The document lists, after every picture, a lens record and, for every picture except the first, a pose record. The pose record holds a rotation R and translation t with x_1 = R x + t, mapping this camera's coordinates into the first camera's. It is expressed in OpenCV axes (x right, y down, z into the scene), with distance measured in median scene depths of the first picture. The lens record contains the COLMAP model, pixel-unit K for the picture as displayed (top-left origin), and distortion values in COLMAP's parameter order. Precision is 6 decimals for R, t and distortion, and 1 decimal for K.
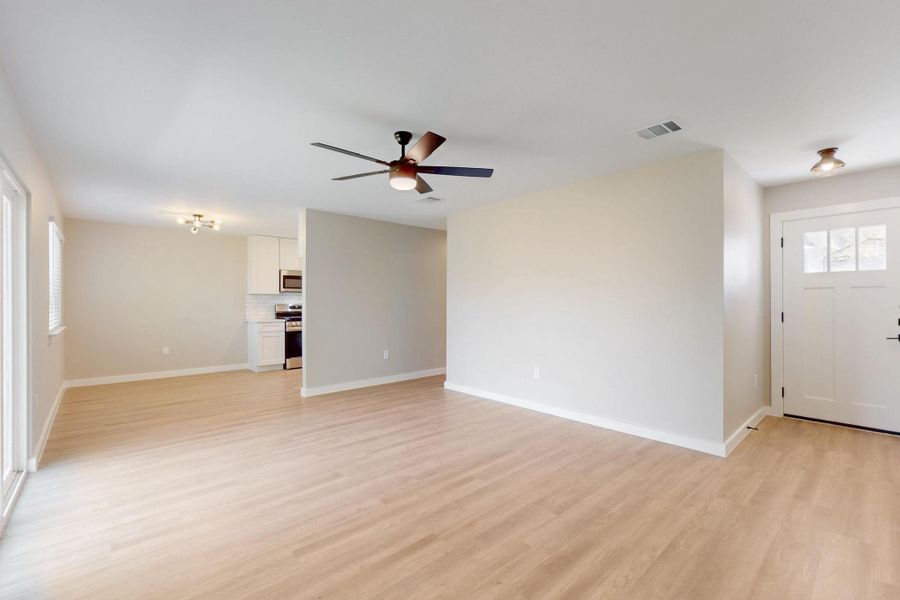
lens RADIAL K [[380.6, 0, 451.2], [0, 380.6, 300.0], [0, 0, 1]] dist [-0.003323, 0.000886]
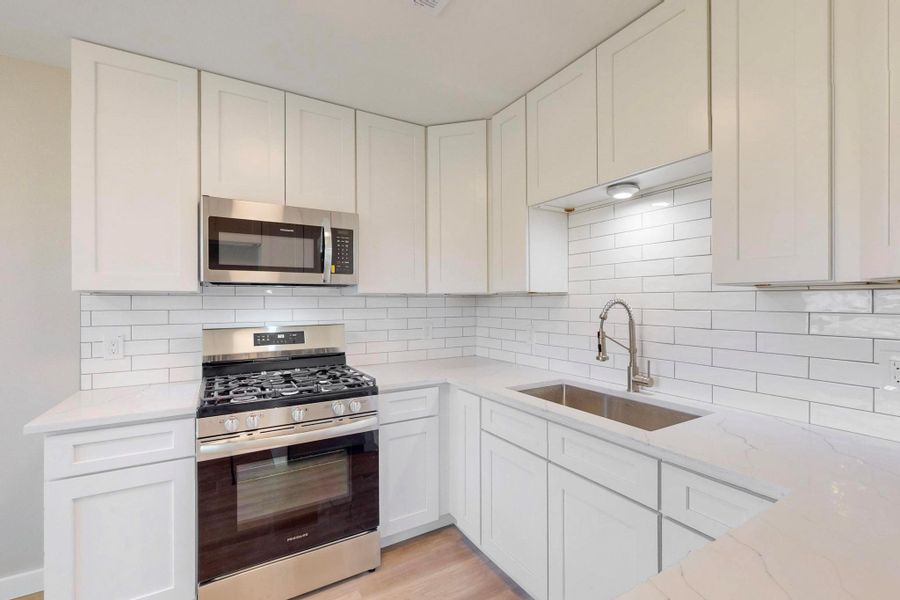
lens RADIAL K [[394.9, 0, 449.3], [0, 394.9, 302.5], [0, 0, 1]] dist [-0.003168, 0.000971]
pose [[0.980510, -0.001121, -0.196464, -0.235571], [0.002139, 0.999985, 0.004968, -0.009237], [0.196456, -0.005291, 0.980498, 0.773236]]
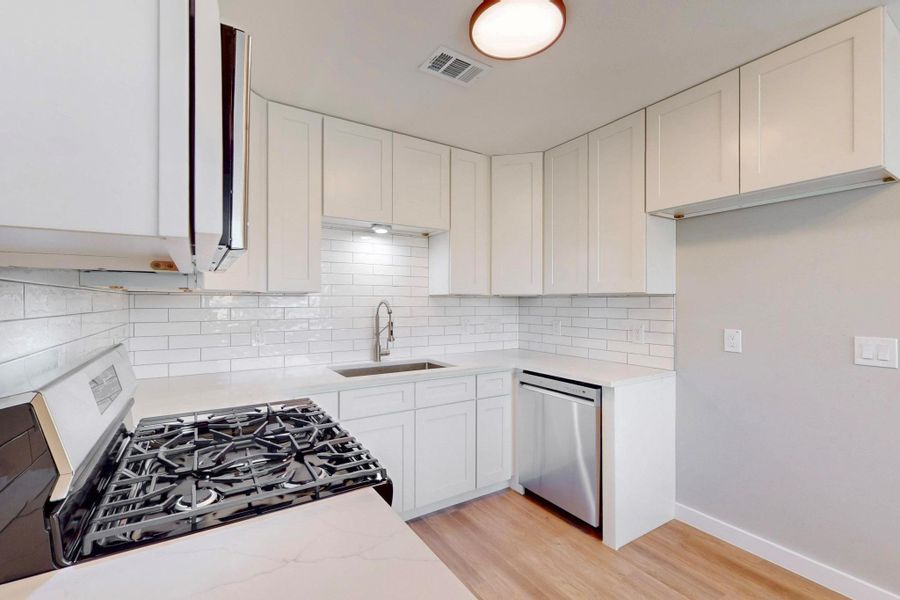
lens RADIAL K [[380.6, 0, 457.6], [0, 380.6, 301.1], [0, 0, 1]] dist [-0.003323, 0.000886]
pose [[0.184401, 0.003368, 0.982845, -0.524889], [-0.003798, 0.999989, -0.002715, -0.008191], [-0.982844, -0.003232, 0.184412, 0.903454]]
